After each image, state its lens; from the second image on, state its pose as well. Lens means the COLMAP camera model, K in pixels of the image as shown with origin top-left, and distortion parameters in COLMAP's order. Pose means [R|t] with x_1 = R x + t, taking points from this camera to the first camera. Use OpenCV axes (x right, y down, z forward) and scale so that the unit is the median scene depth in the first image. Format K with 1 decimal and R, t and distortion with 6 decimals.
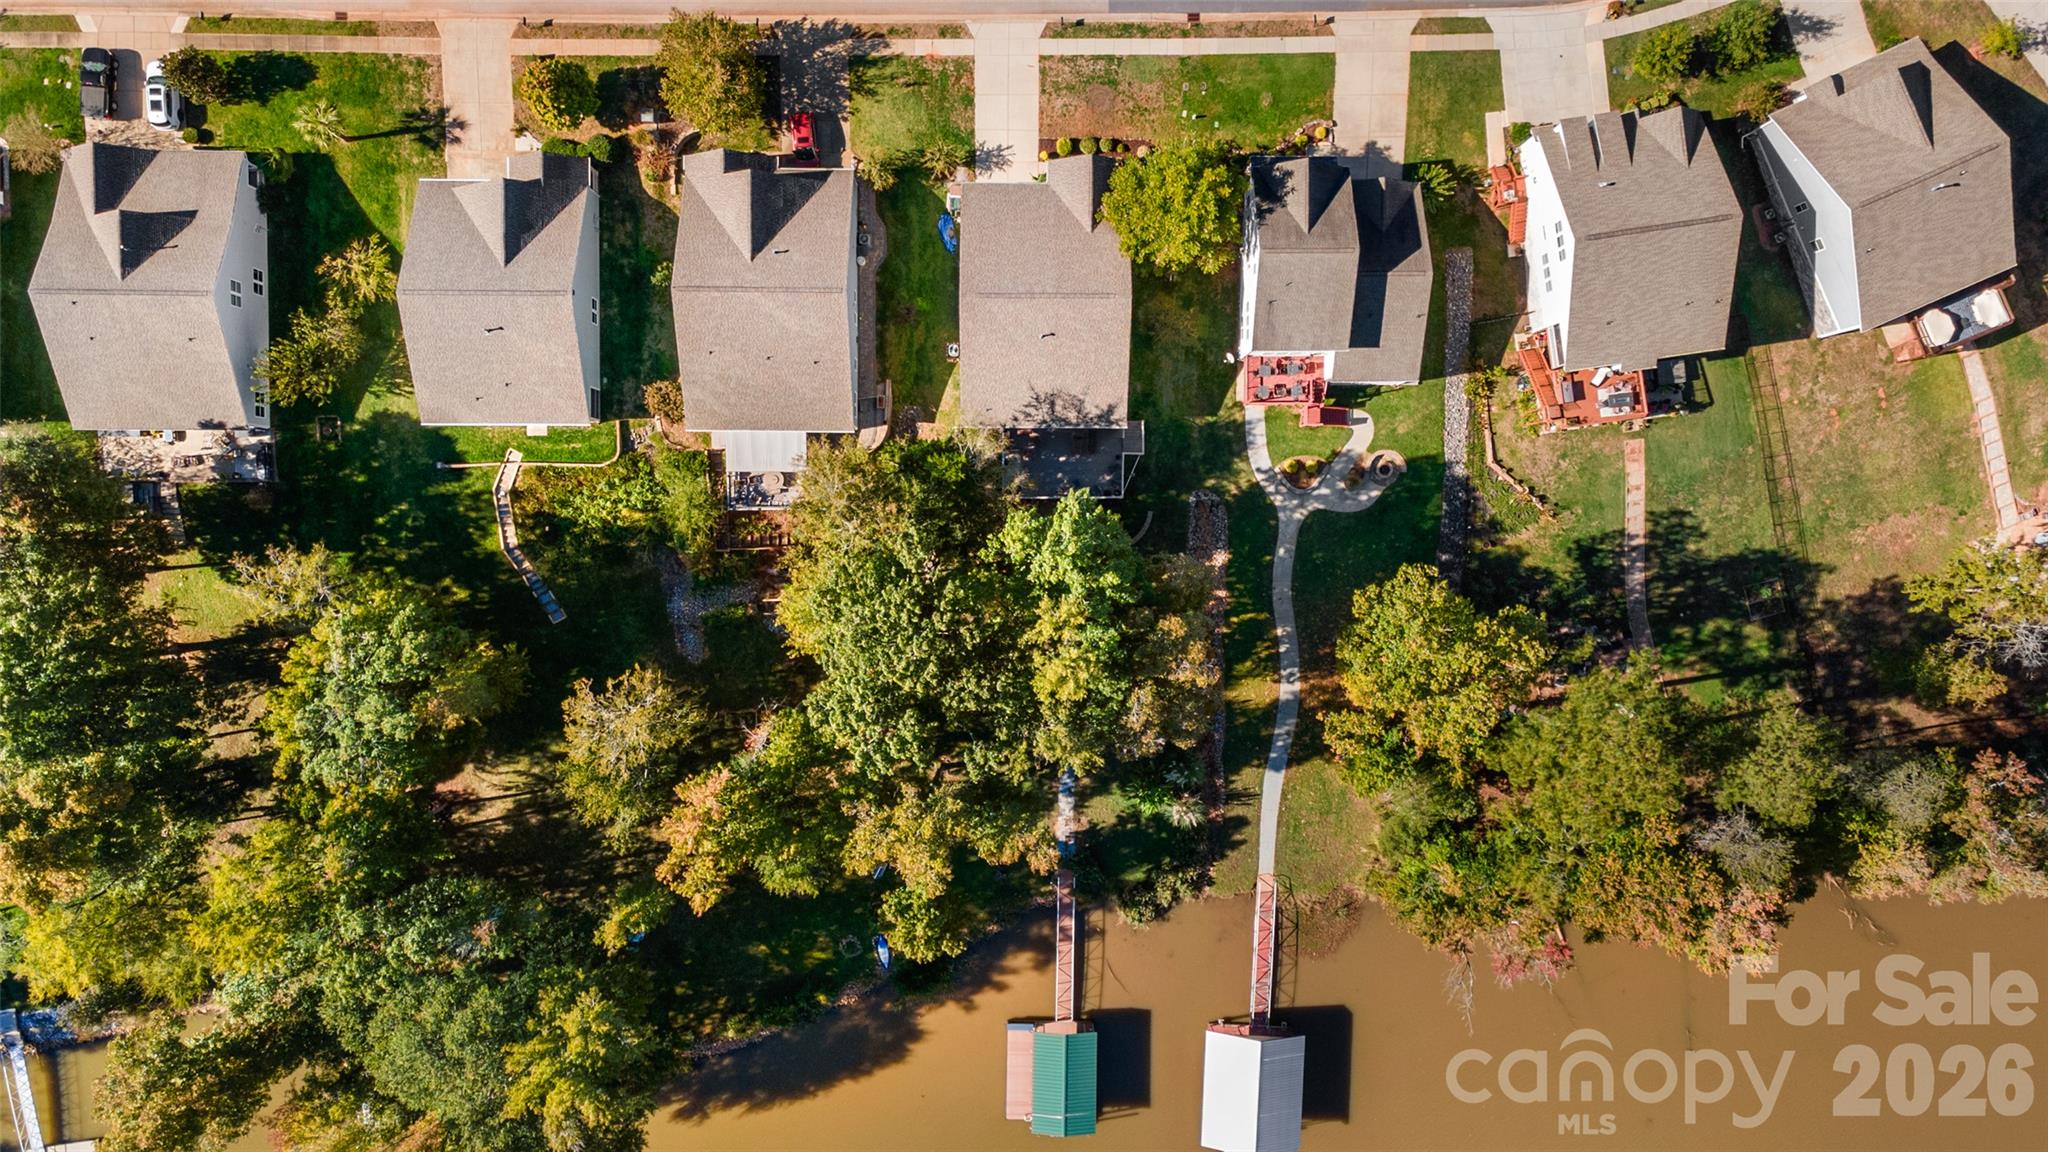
lens RADIAL K [[1479.4, 0, 1024.0], [0, 1479.4, 576.0], [0, 0, 1]] dist [0.046356, -0.002041]
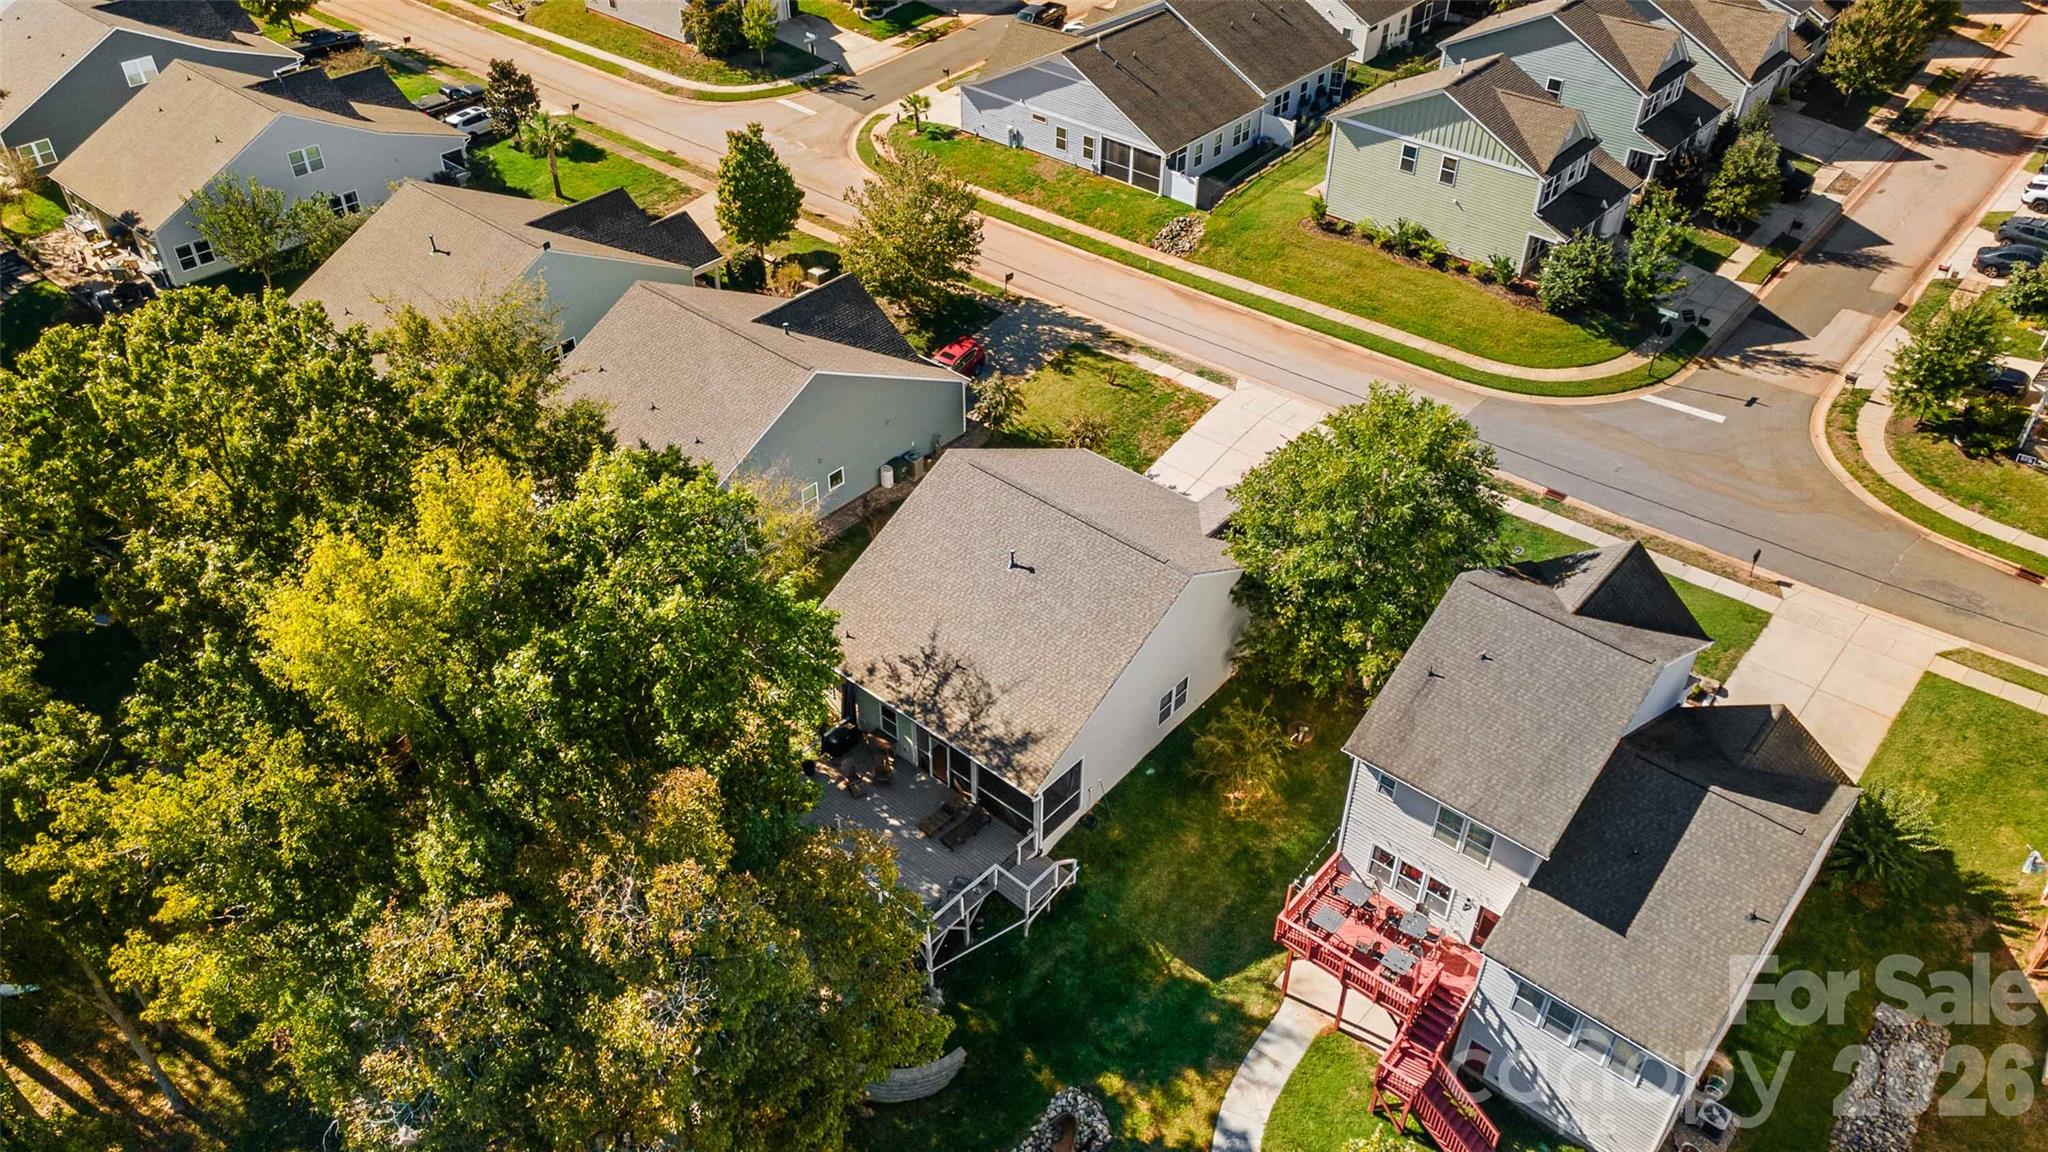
lens RADIAL K [[1479.4, 0, 1024.0], [0, 1479.4, 576.0], [0, 0, 1]] dist [0.046356, -0.002041]
pose [[0.755038, 0.402978, -0.517229, 0.275758], [-0.655599, 0.451480, -0.605274, 0.147325], [-0.010394, 0.796099, 0.605077, 0.657120]]
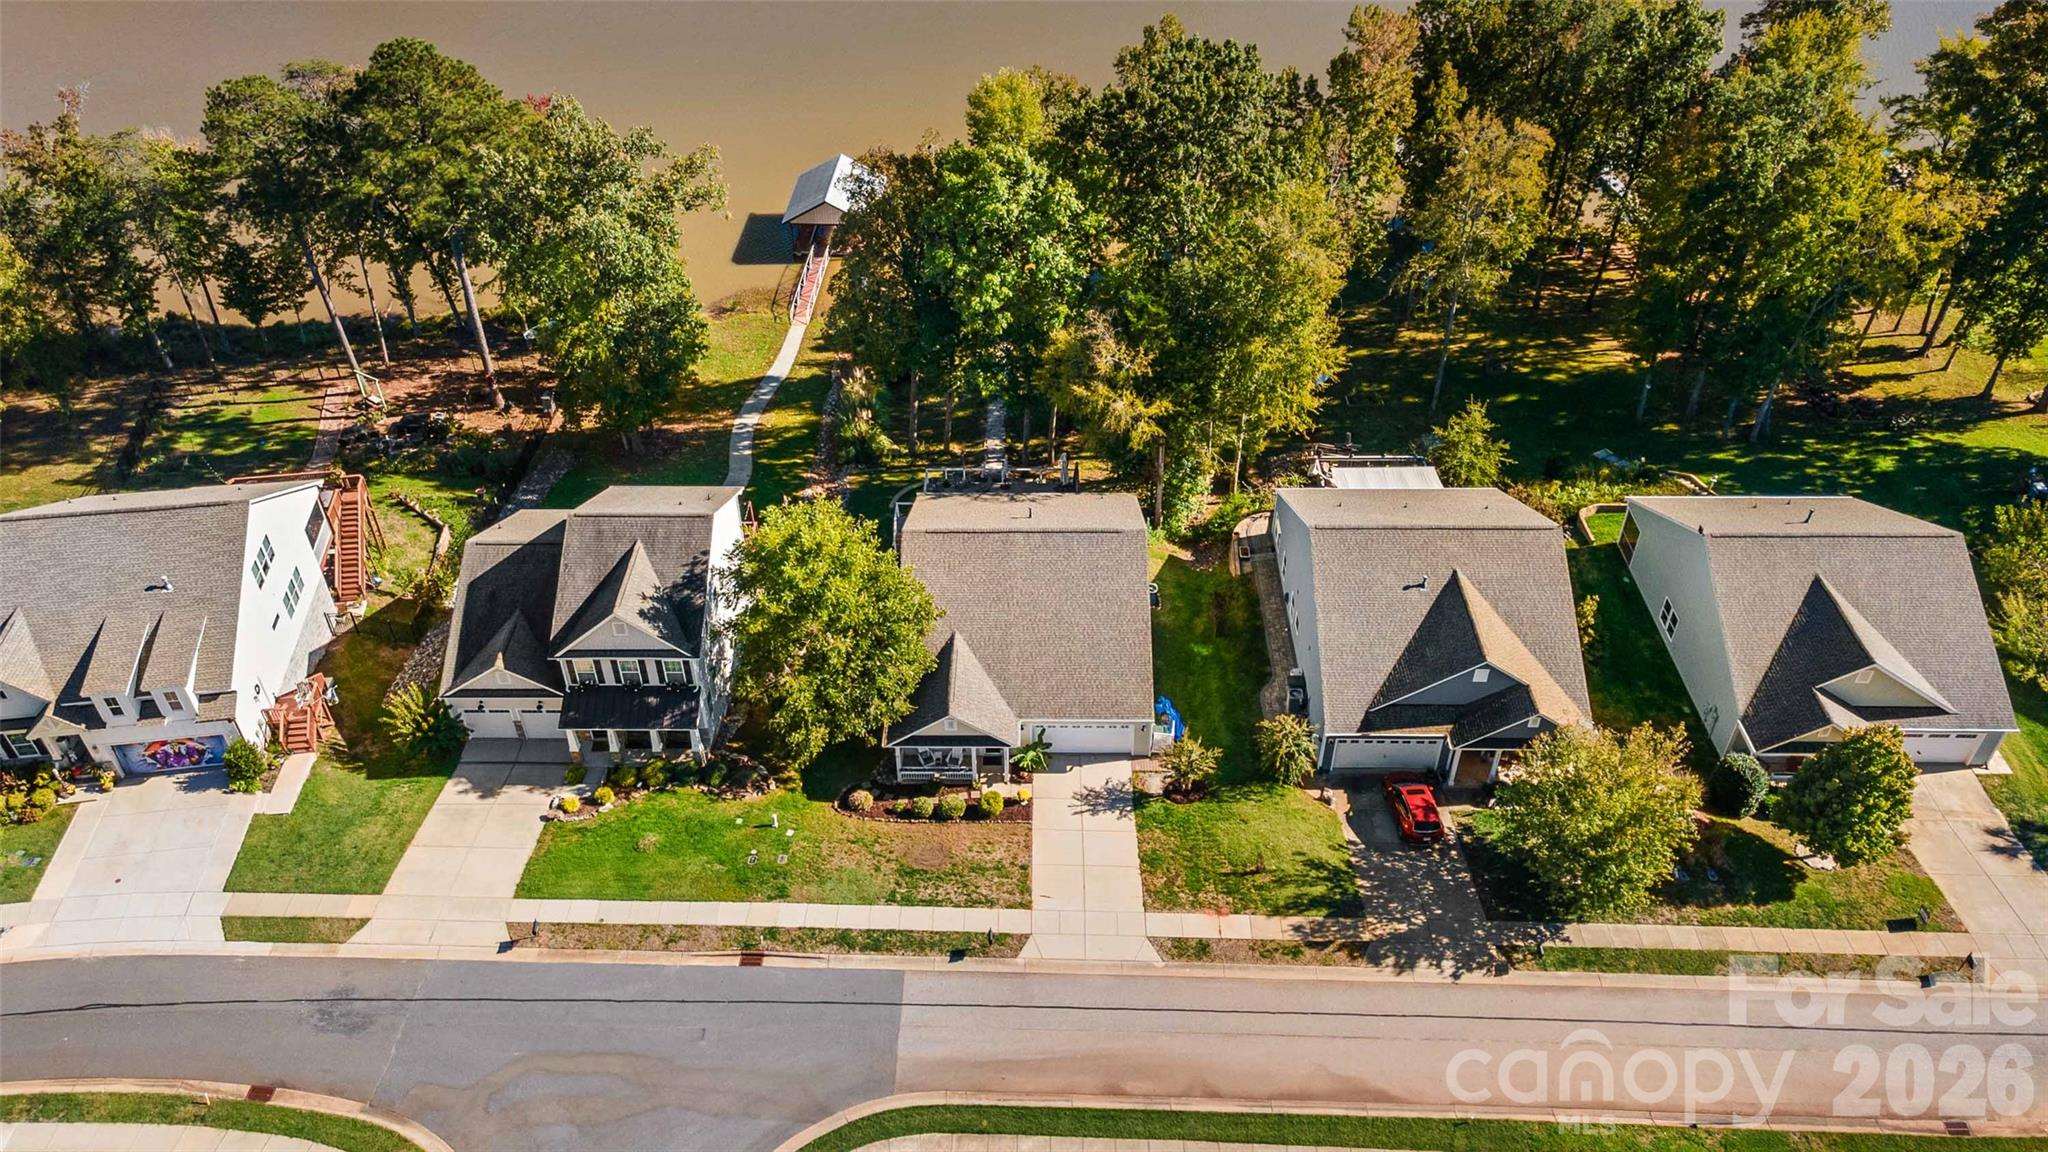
lens RADIAL K [[1479.4, 0, 1024.0], [0, 1479.4, 576.0], [0, 0, 1]] dist [0.046356, -0.002041]
pose [[-0.999877, -0.015698, 0.000032, 0.014744], [0.010445, -0.663734, 0.747896, -0.689124], [-0.011719, 0.747804, 0.663816, 0.521828]]
